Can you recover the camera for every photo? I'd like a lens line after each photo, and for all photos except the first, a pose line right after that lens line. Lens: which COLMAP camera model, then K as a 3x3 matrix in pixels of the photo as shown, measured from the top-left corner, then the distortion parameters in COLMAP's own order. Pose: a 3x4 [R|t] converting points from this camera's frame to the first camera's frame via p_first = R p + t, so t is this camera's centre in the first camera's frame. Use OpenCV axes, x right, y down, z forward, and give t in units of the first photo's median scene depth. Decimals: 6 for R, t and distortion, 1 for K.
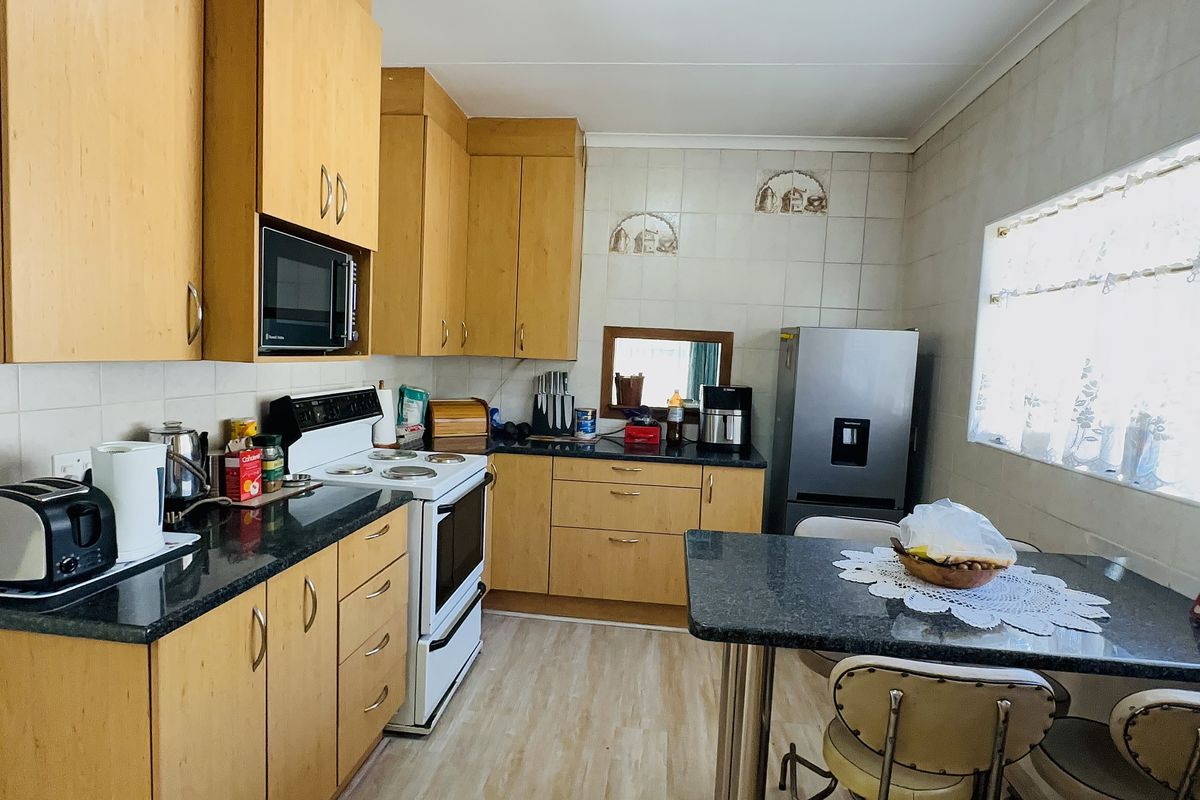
lens RADIAL K [[613.7, 0, 602.4], [0, 613.7, 400.2], [0, 0, 1]] dist [-0.005236, 0.001884]
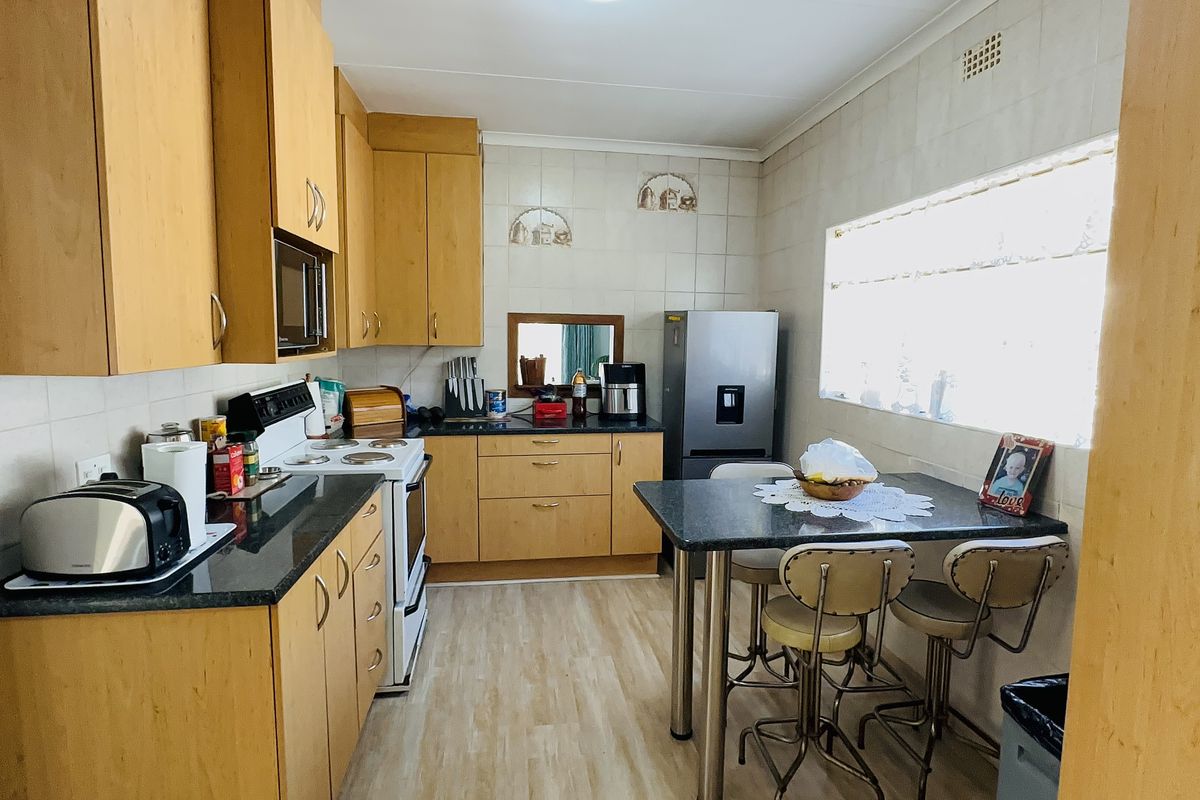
lens RADIAL K [[613.7, 0, 598.7], [0, 613.7, 398.4], [0, 0, 1]] dist [-0.005236, 0.001884]
pose [[0.967281, -0.059998, 0.246511, -0.174819], [0.051671, 0.997858, 0.040117, -0.007933], [-0.248390, -0.026067, 0.968309, -0.132588]]
